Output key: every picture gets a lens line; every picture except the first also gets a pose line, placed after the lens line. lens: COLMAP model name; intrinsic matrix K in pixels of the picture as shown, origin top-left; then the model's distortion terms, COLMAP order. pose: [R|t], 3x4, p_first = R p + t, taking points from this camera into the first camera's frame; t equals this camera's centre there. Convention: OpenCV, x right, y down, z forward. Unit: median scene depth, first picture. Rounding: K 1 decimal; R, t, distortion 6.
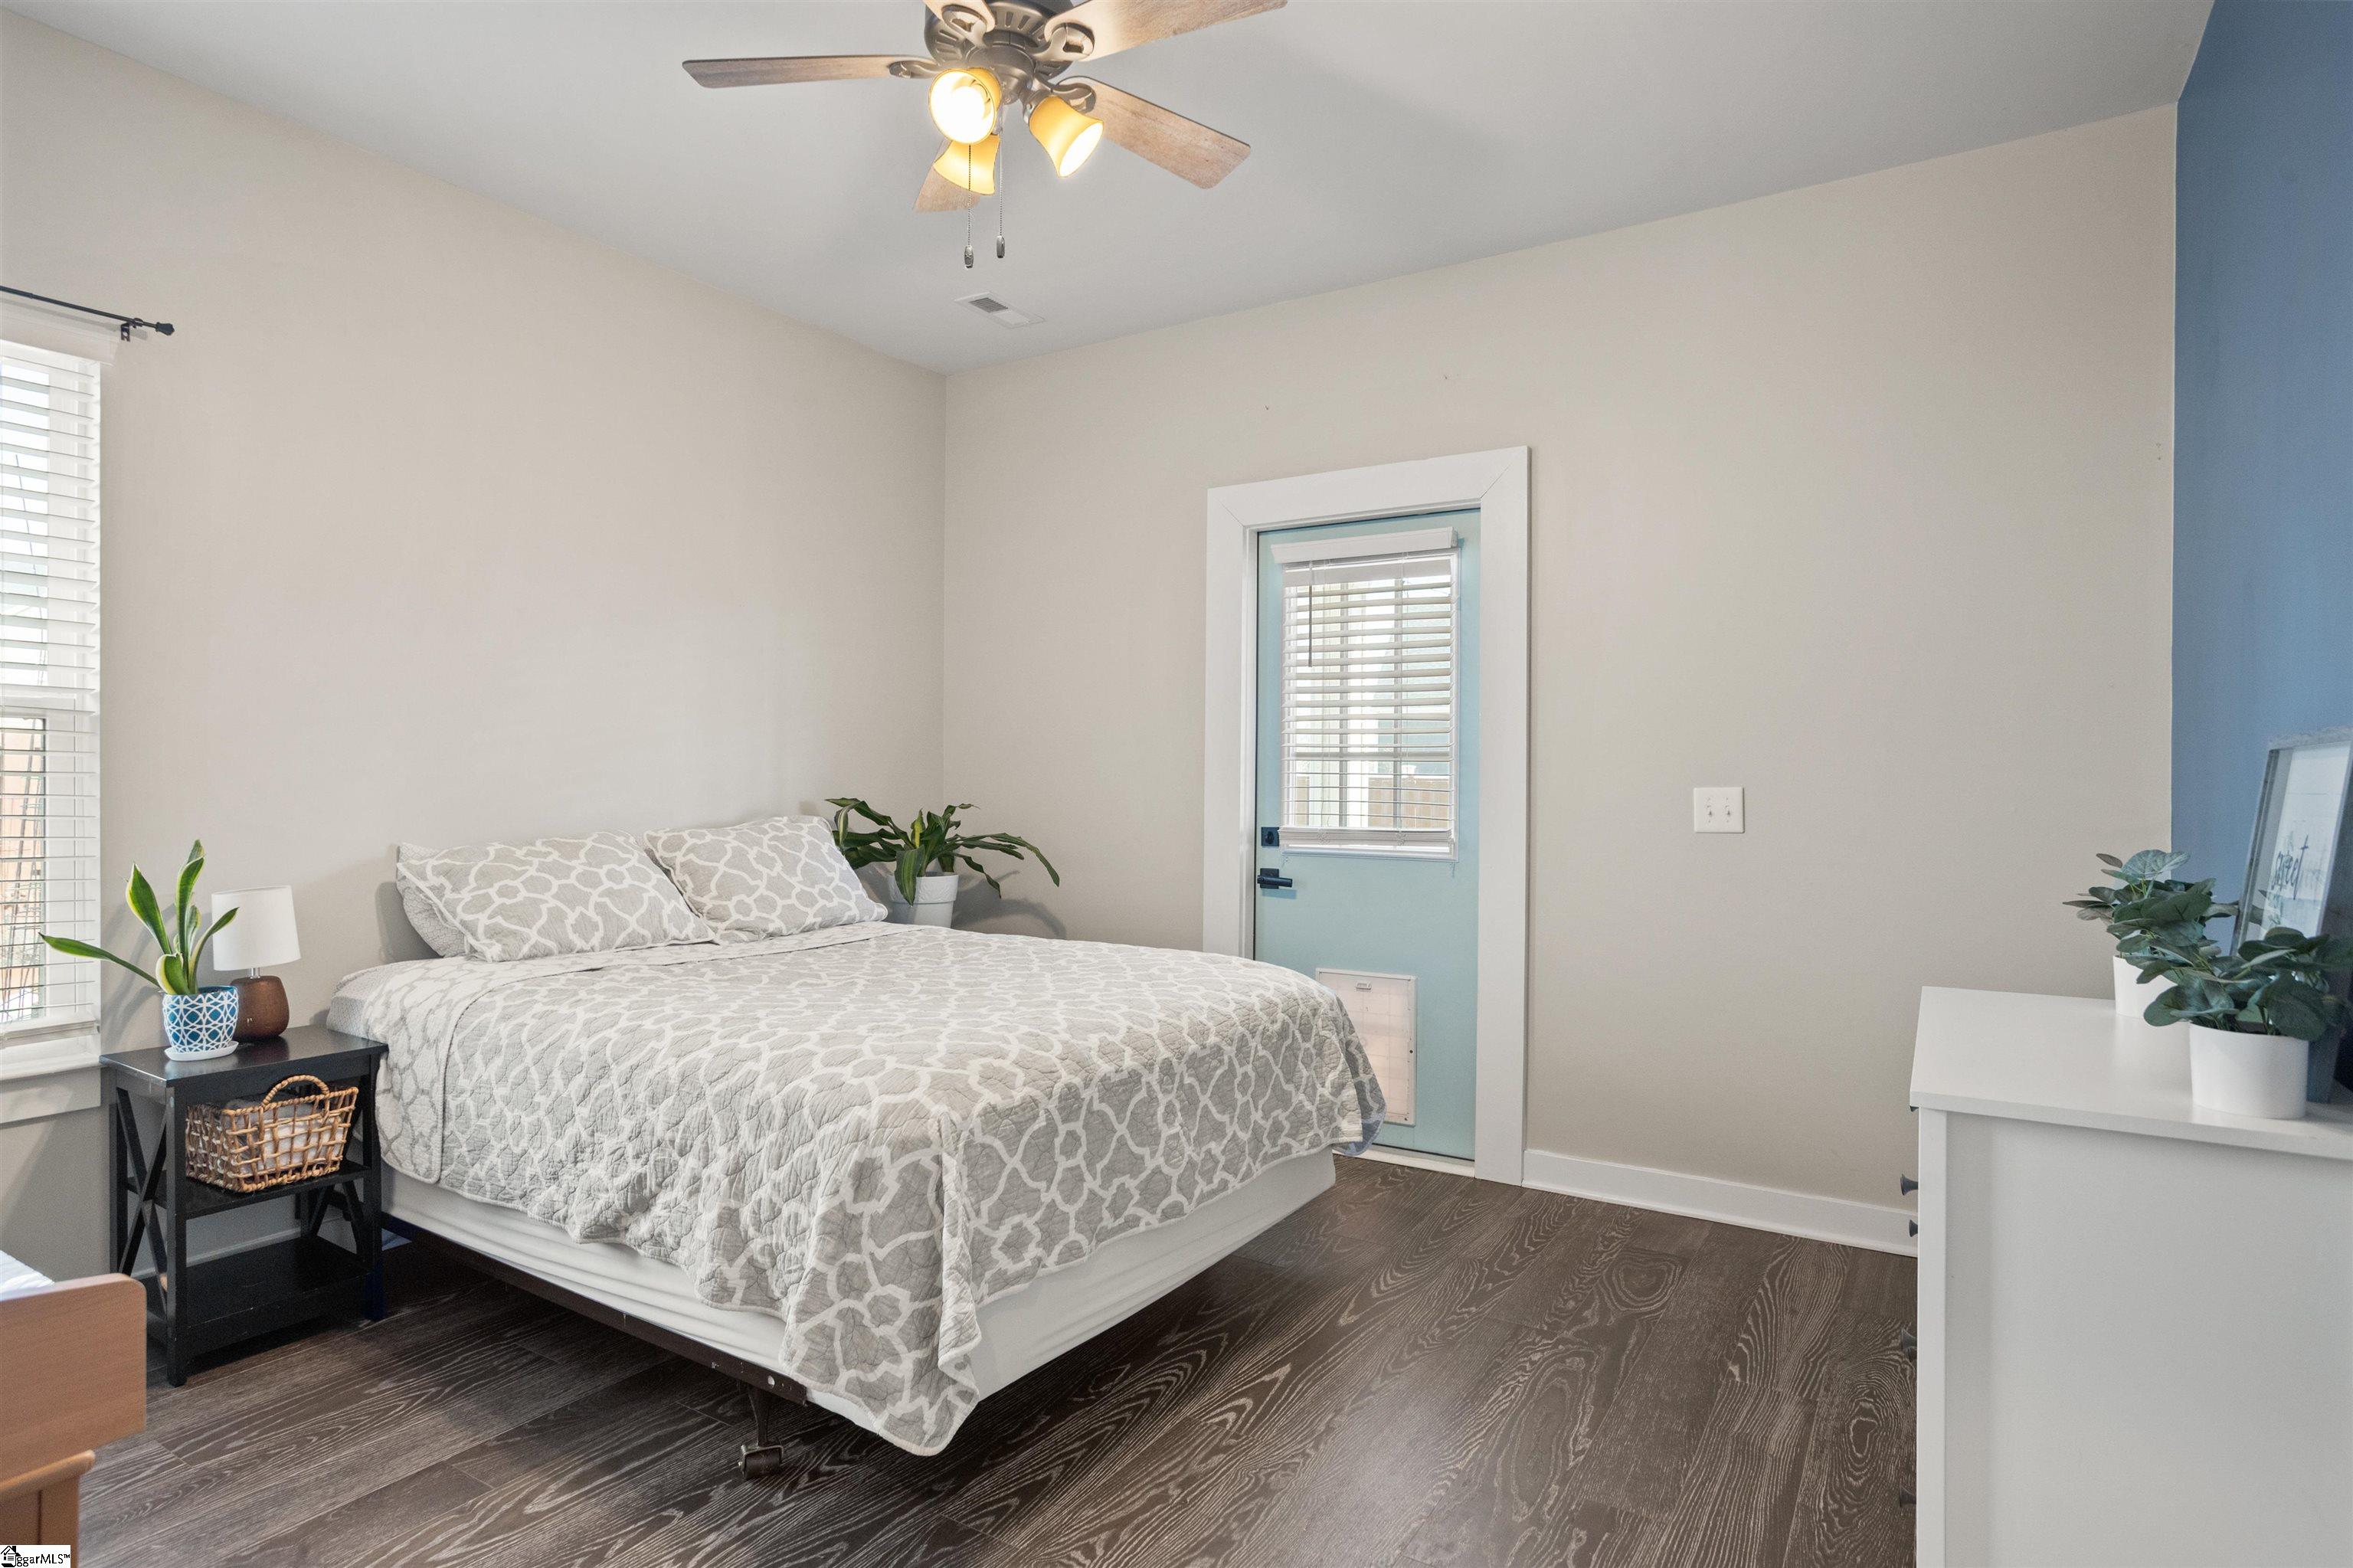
lens RADIAL K [[1239.1, 0, 1167.5], [0, 1239.1, 783.6], [0, 0, 1]] dist [-0.035112, 0.000140]
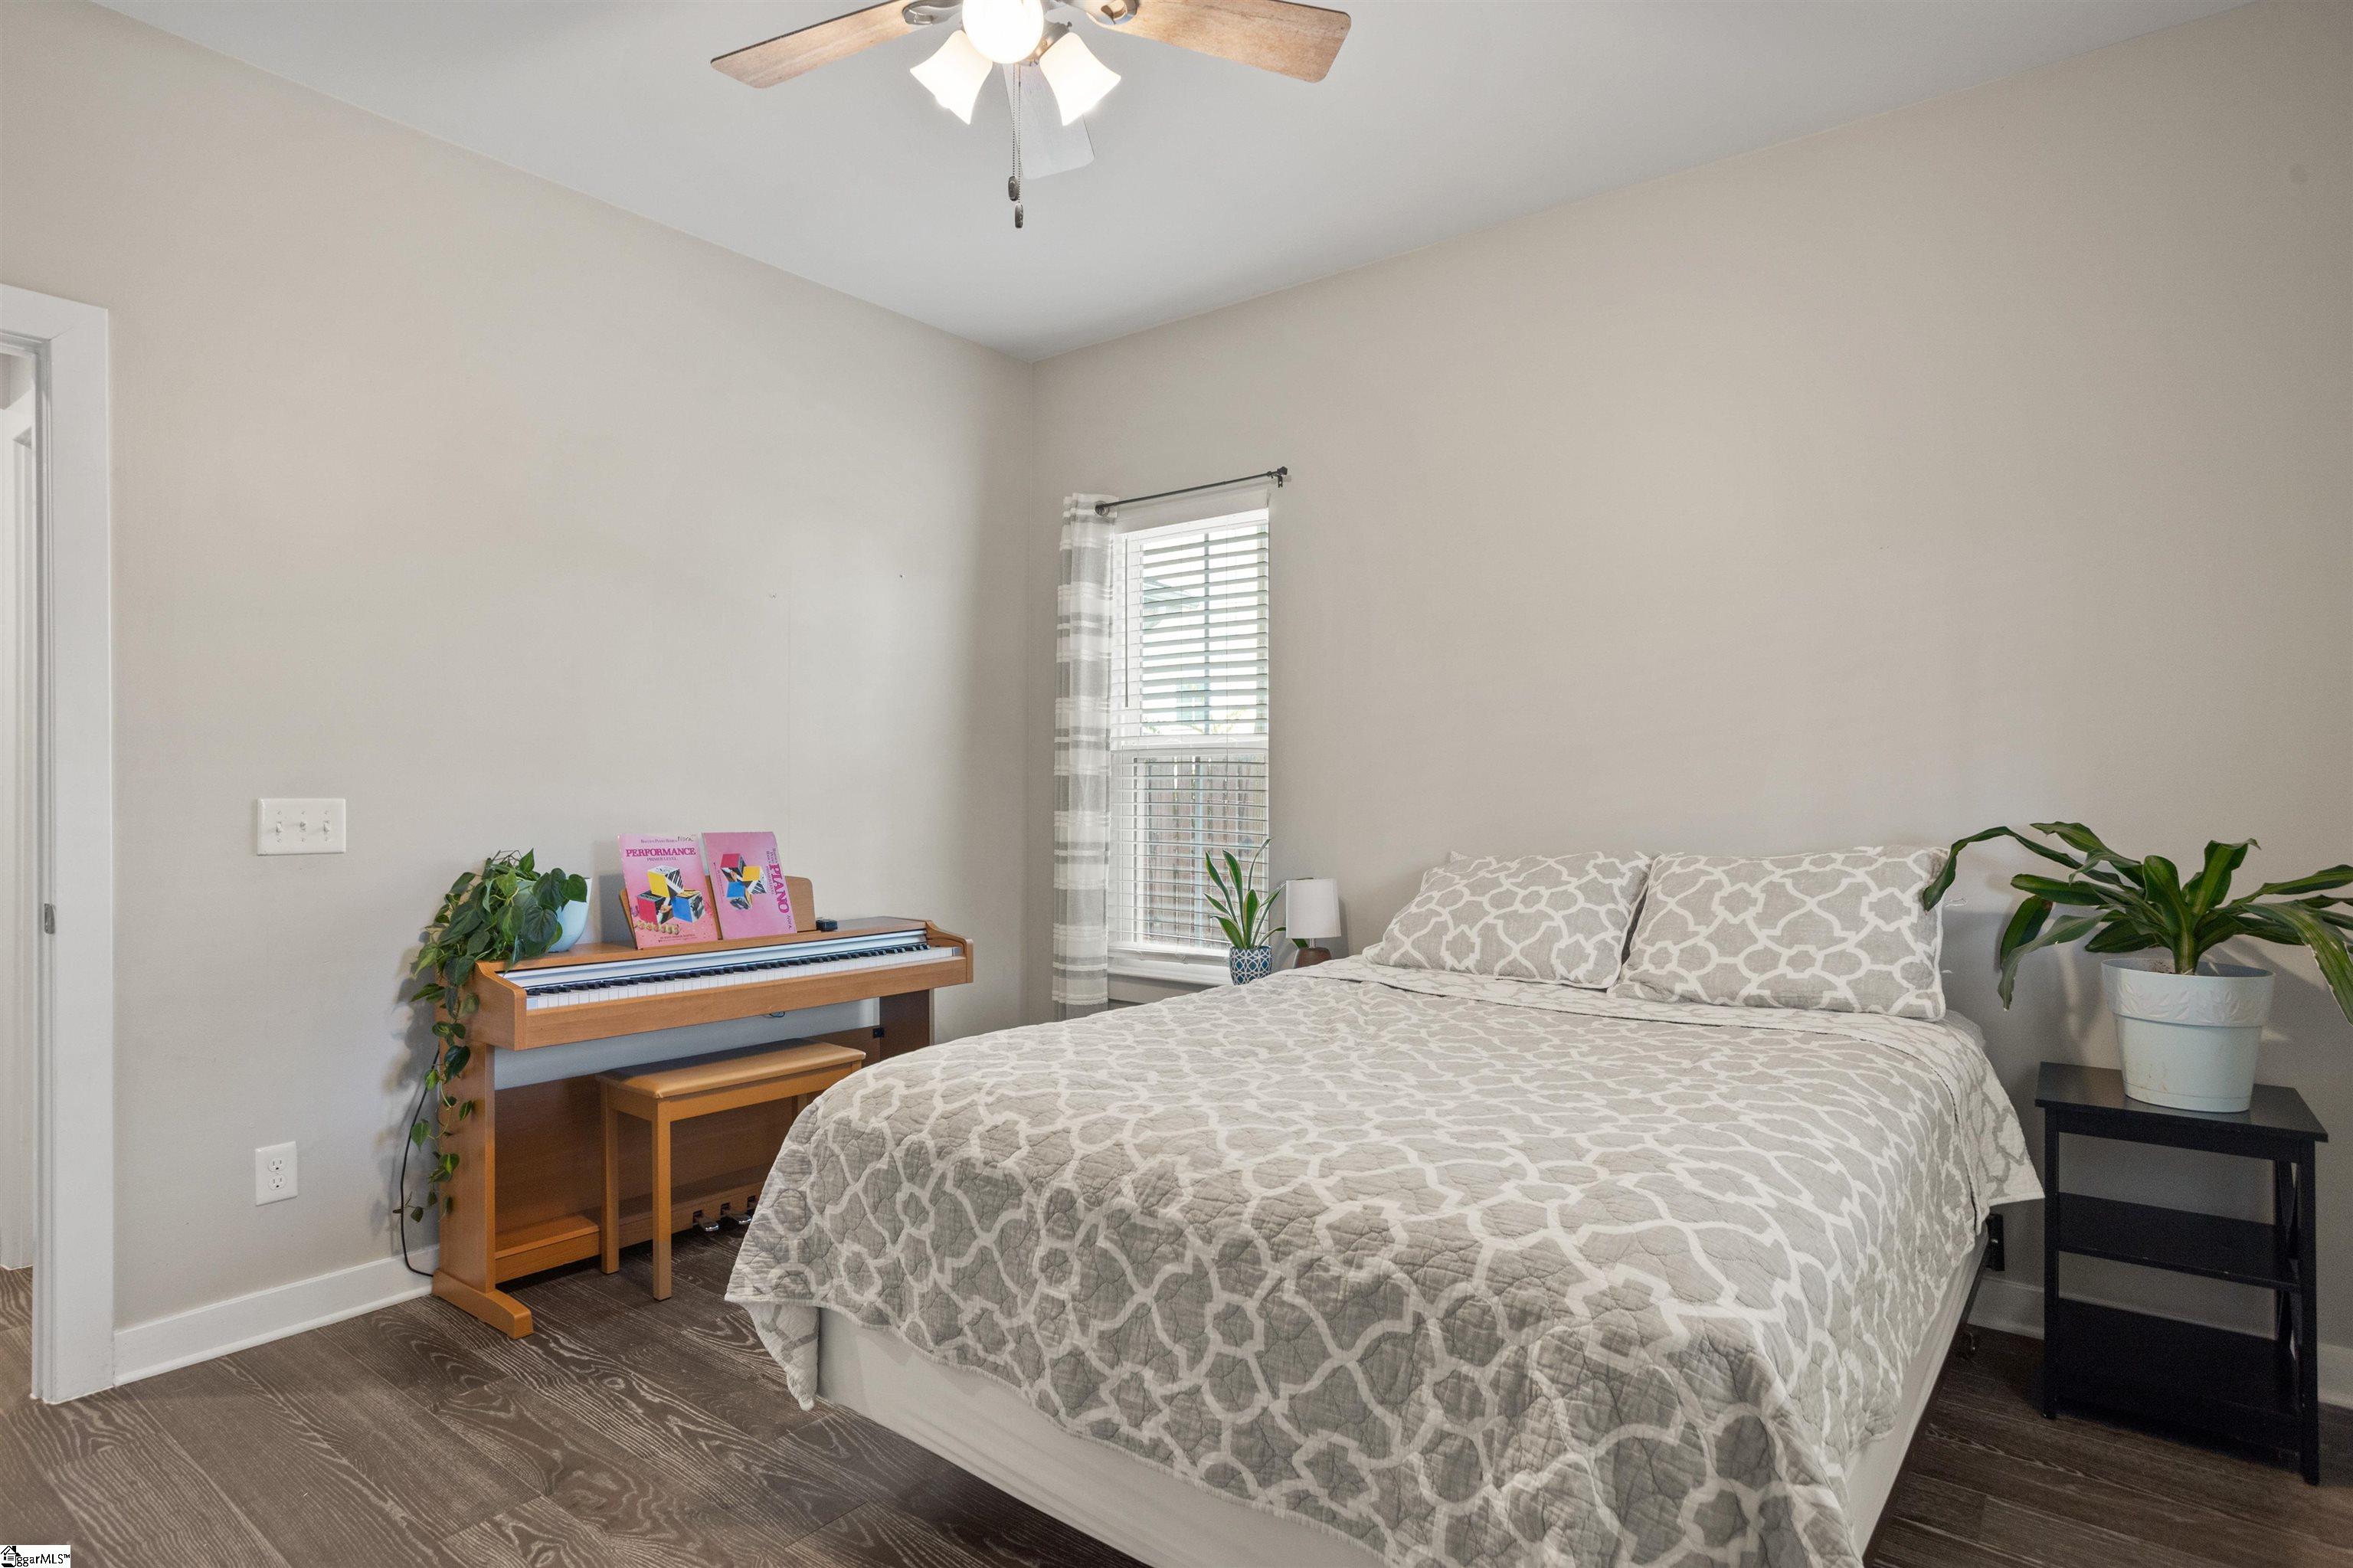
lens RADIAL K [[1239.1, 0, 1167.5], [0, 1239.1, 783.6], [0, 0, 1]] dist [-0.035112, 0.000140]
pose [[-0.089783, -0.015954, -0.995834, 0.706616], [0.000478, 0.999871, -0.016062, 0.003257], [0.995961, -0.001918, -0.089764, 1.139213]]
